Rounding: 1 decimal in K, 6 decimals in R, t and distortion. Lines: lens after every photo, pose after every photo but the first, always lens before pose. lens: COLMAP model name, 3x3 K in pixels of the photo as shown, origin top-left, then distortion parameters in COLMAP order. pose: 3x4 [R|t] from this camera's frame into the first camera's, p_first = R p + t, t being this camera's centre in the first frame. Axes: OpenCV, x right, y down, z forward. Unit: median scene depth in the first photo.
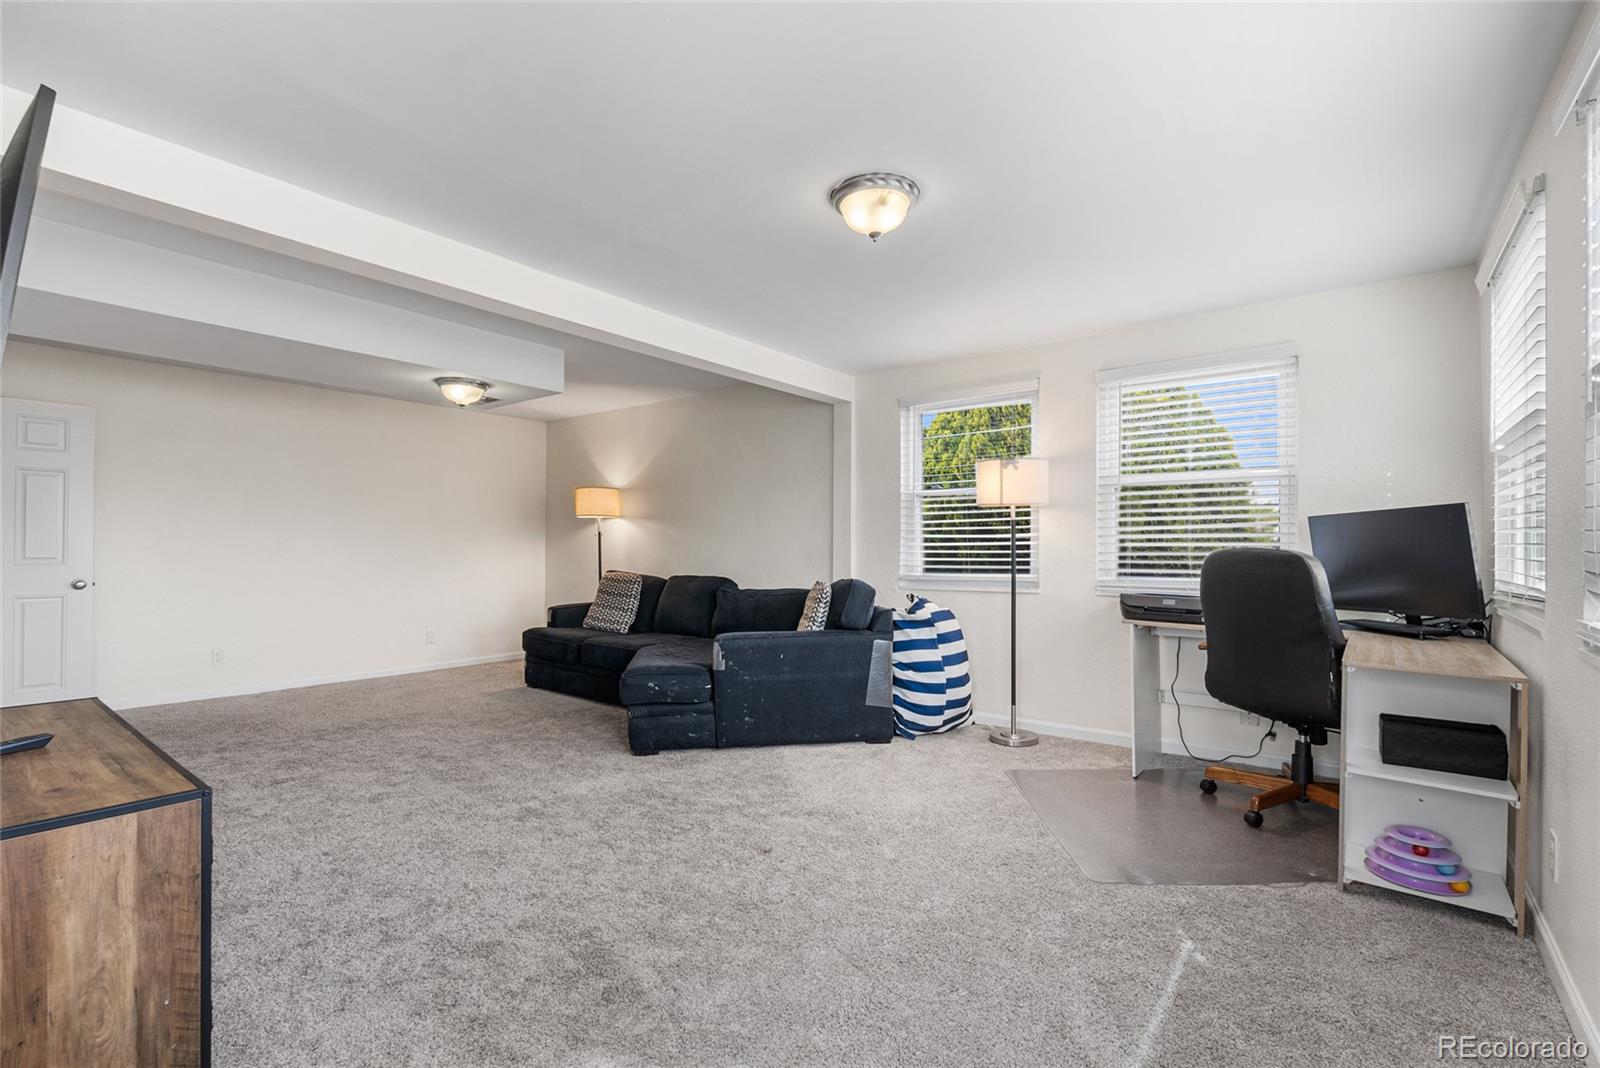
lens RADIAL K [[709.8, 0, 784.6], [0, 709.8, 541.4], [0, 0, 1]] dist [-0.006623, 0.000297]
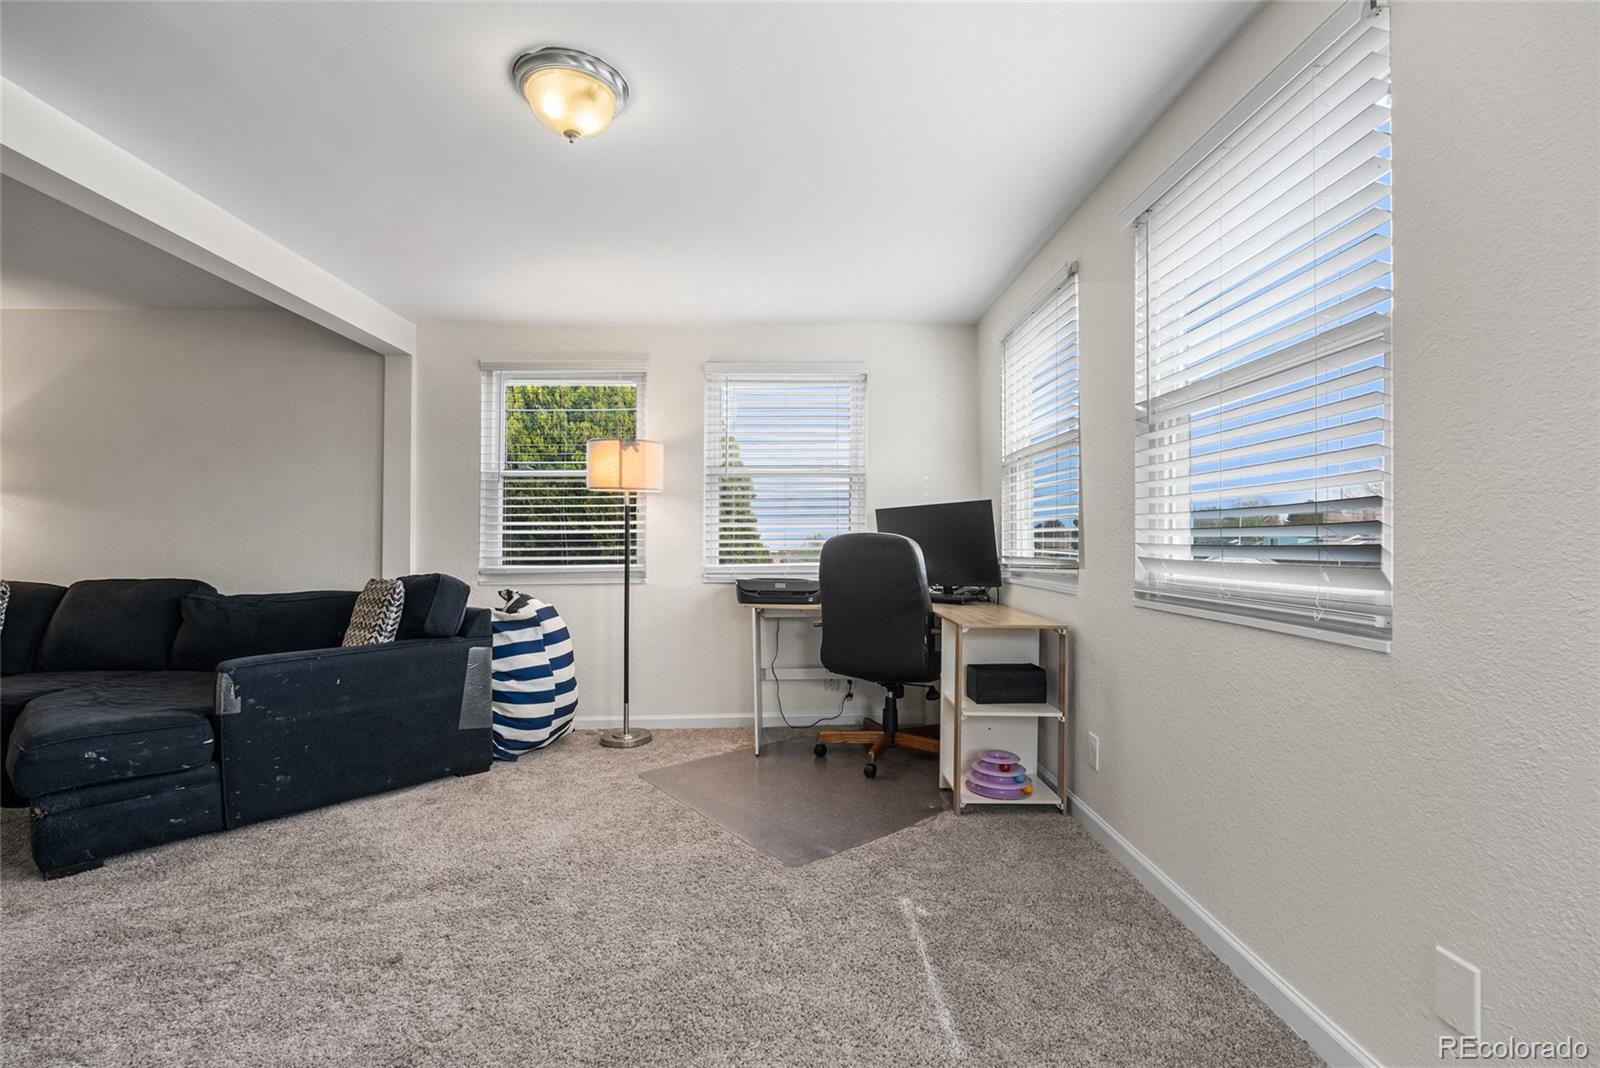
lens RADIAL K [[709.8, 0, 804.3], [0, 709.8, 533.3], [0, 0, 1]] dist [-0.006623, 0.000297]
pose [[0.761799, 0.008520, 0.647757, -0.127021], [-0.003518, 0.999953, -0.009015, 0.015936], [-0.647803, 0.004588, 0.761794, 0.153874]]
